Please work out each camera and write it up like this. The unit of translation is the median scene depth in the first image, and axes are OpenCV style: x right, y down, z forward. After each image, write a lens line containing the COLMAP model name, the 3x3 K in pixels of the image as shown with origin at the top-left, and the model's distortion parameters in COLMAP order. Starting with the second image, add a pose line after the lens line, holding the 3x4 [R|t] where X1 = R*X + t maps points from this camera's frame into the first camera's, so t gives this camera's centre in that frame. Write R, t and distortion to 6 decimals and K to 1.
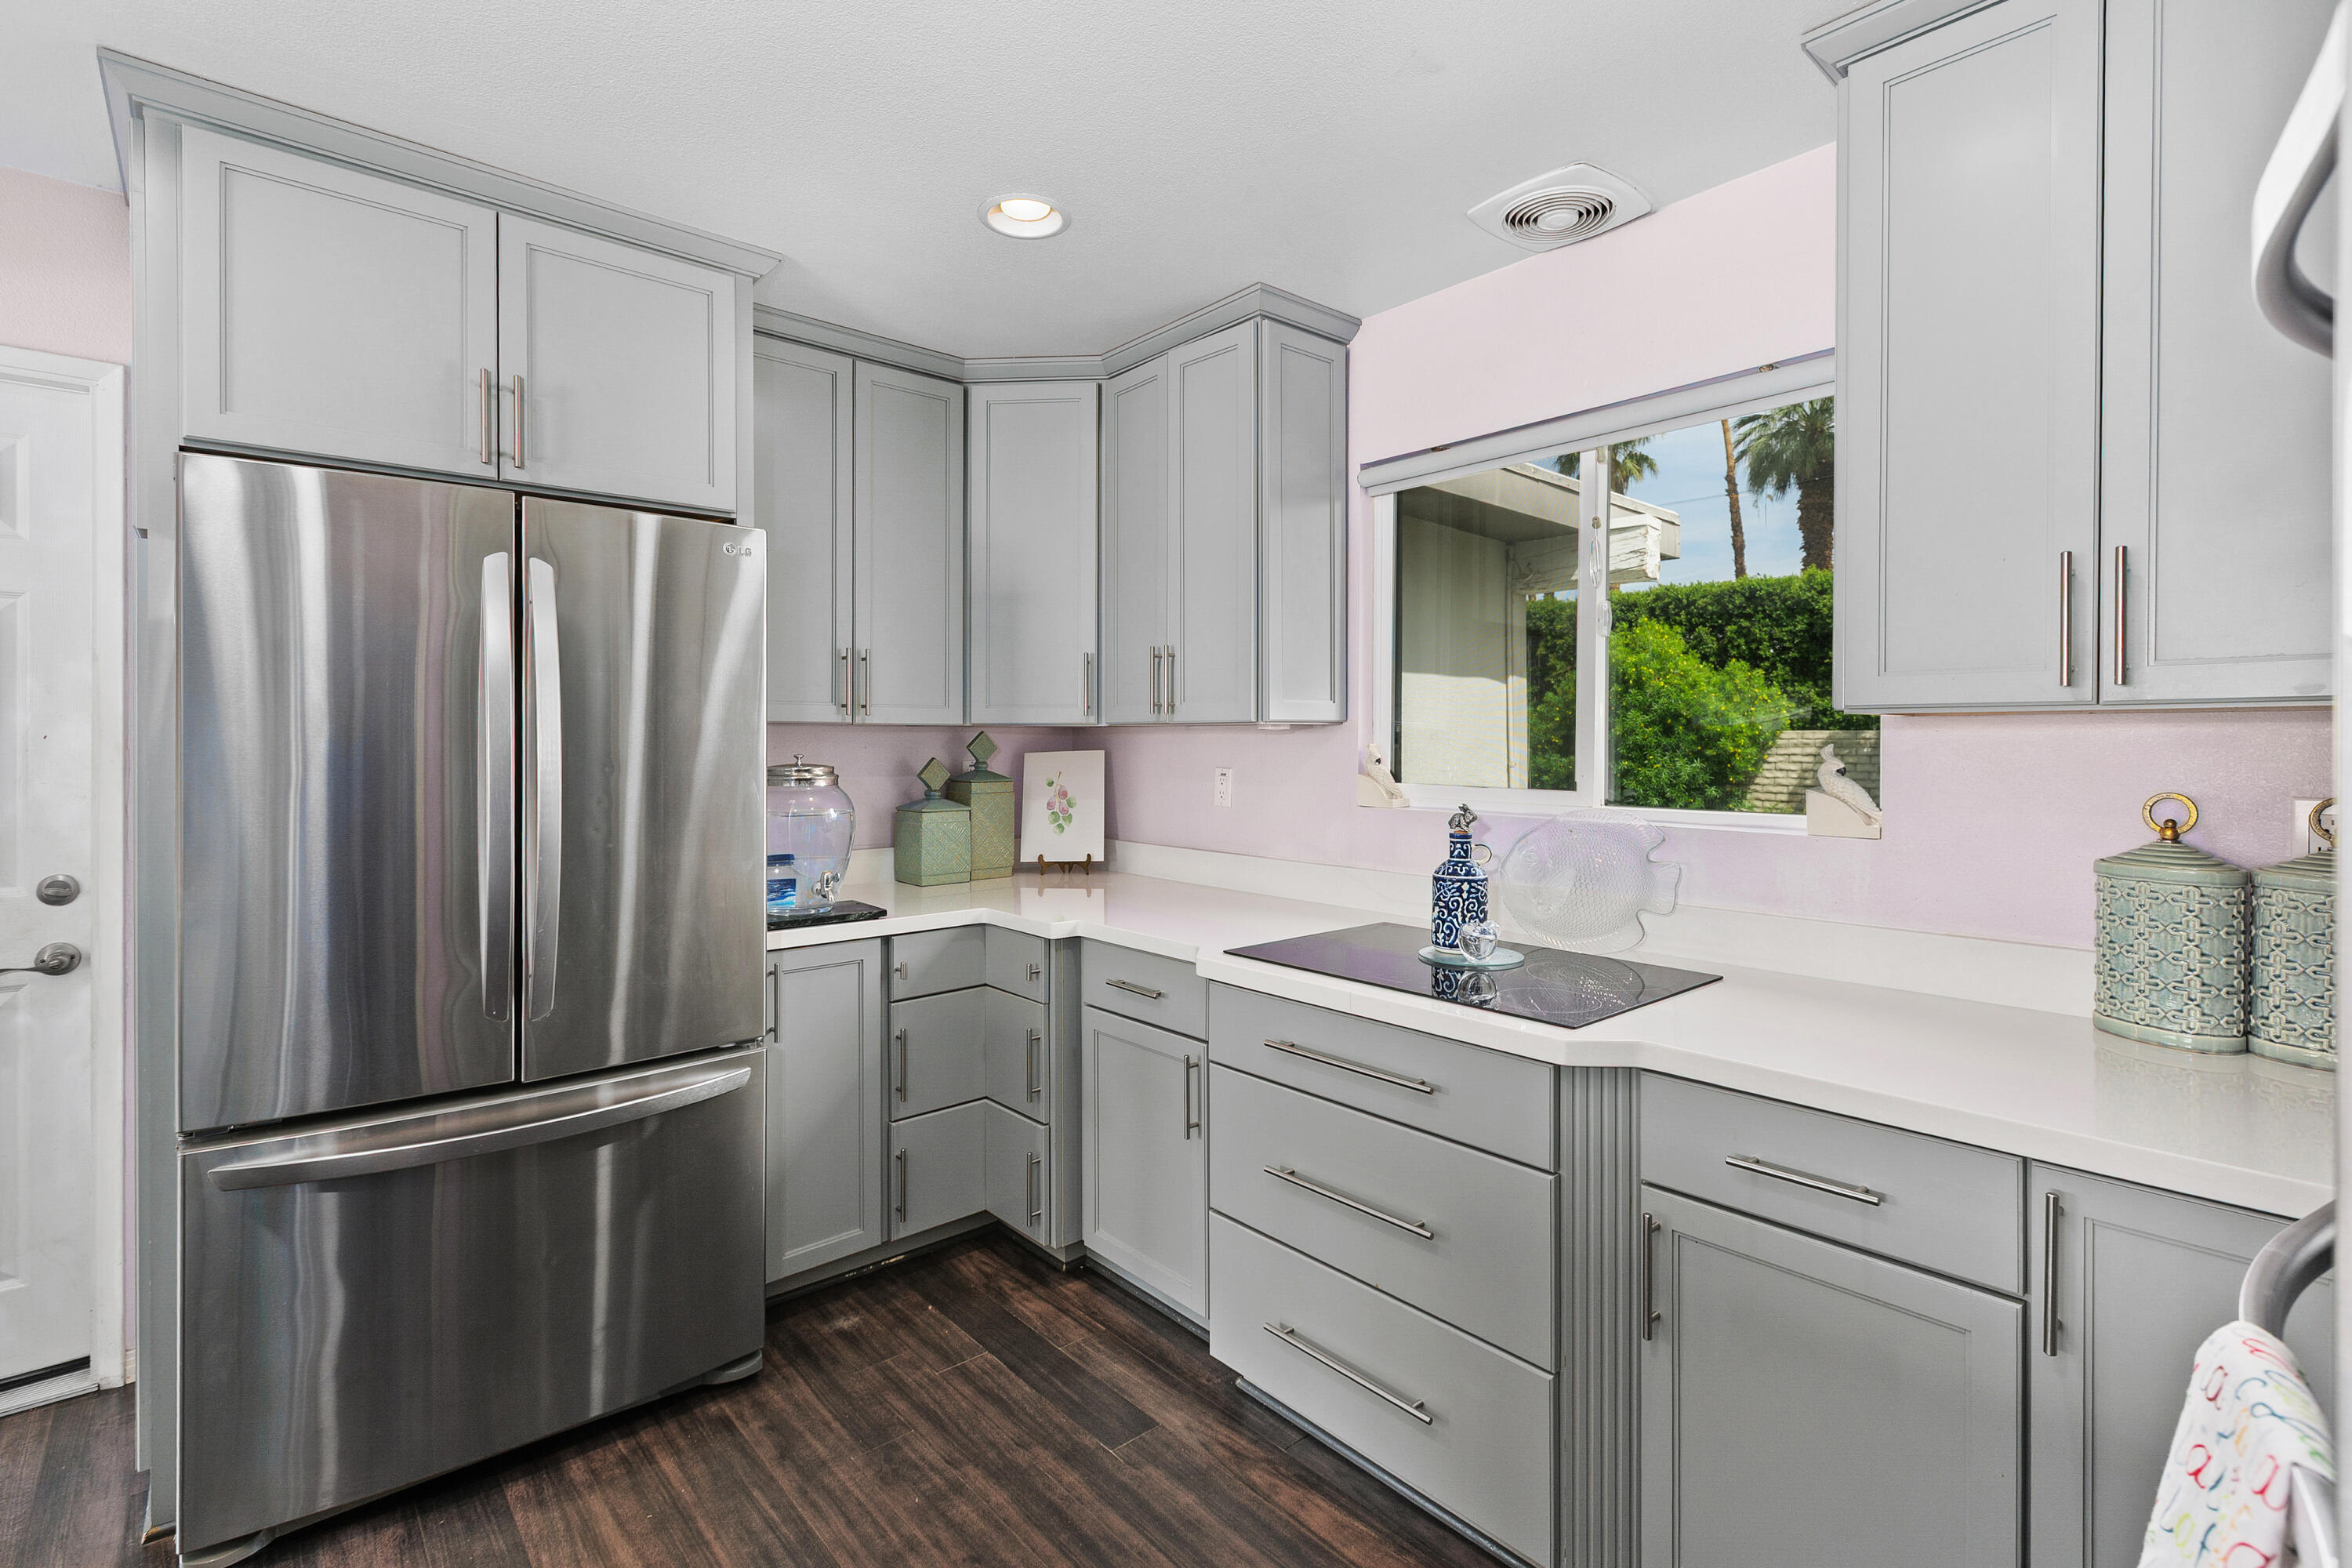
lens RADIAL K [[1081.6, 0, 1148.8], [0, 1081.6, 742.9], [0, 0, 1]] dist [-0.000841, -0.000069]
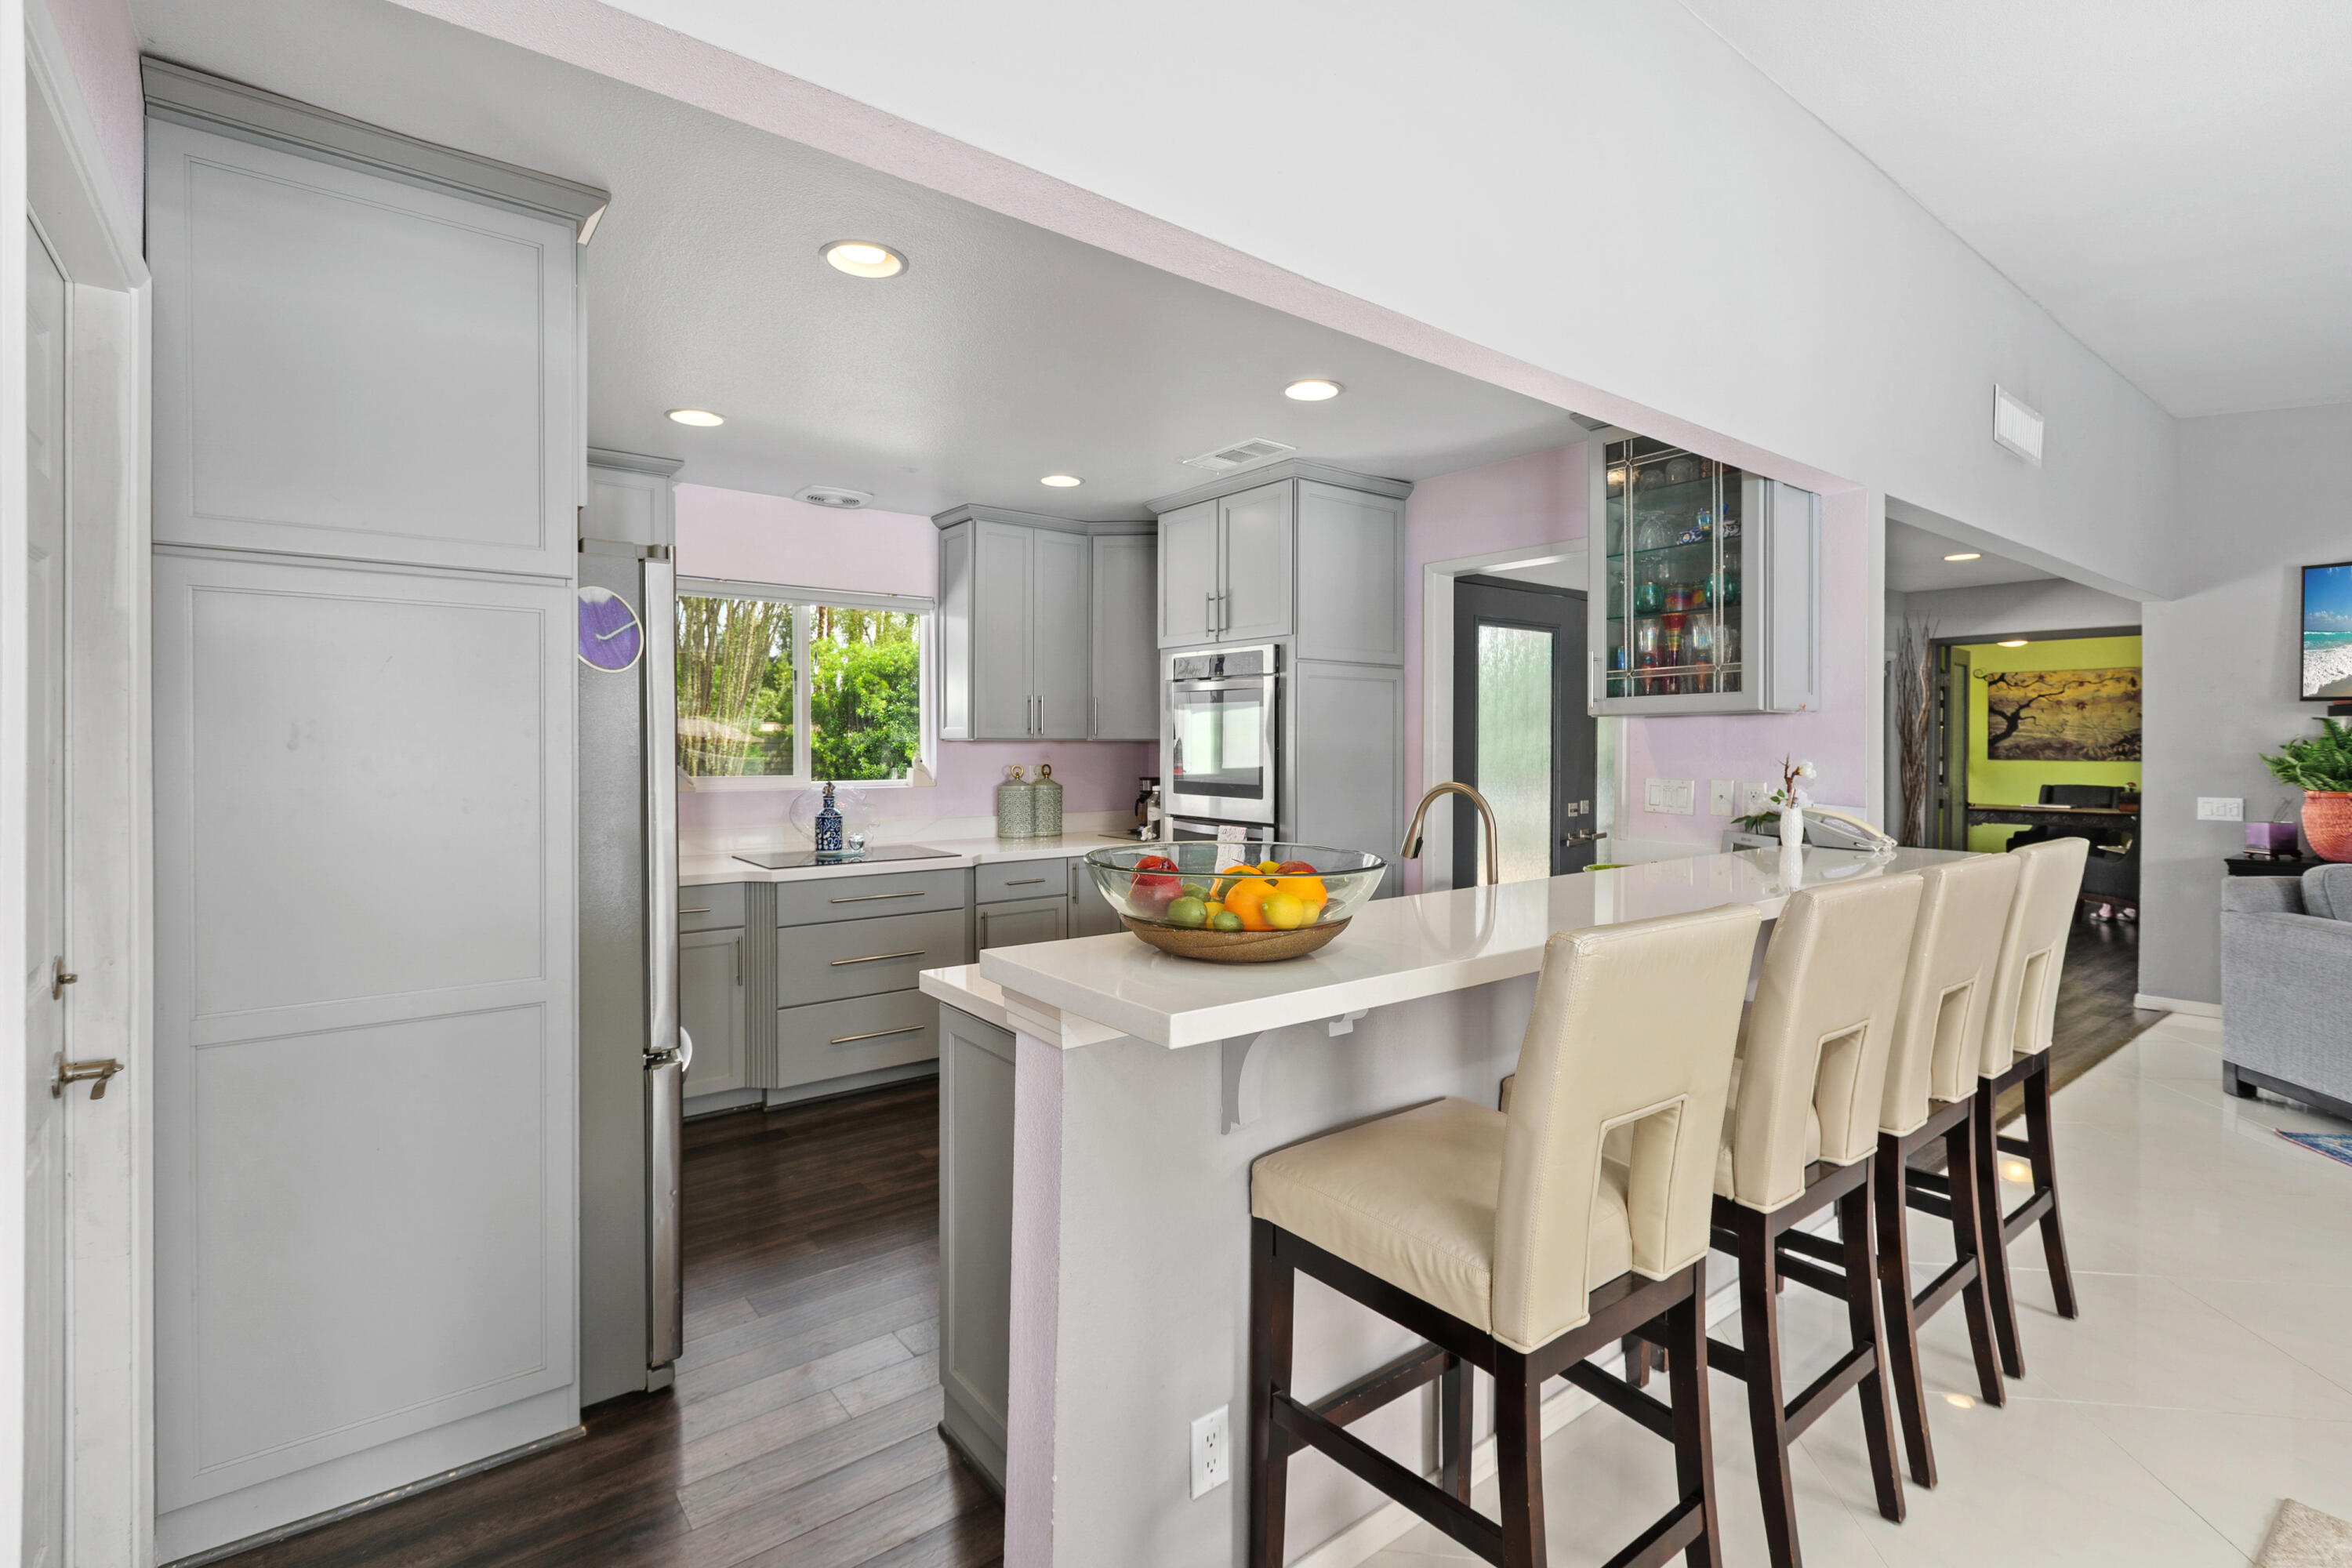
lens RADIAL K [[1080.9, 0, 1173.2], [0, 1080.9, 769.9], [0, 0, 1]] dist [-0.000149, -0.000022]
pose [[0.042561, -0.023287, 0.998822, -1.403850], [0.001020, 0.999729, 0.023265, -0.010045], [-0.999093, 0.000028, 0.042573, 0.208572]]
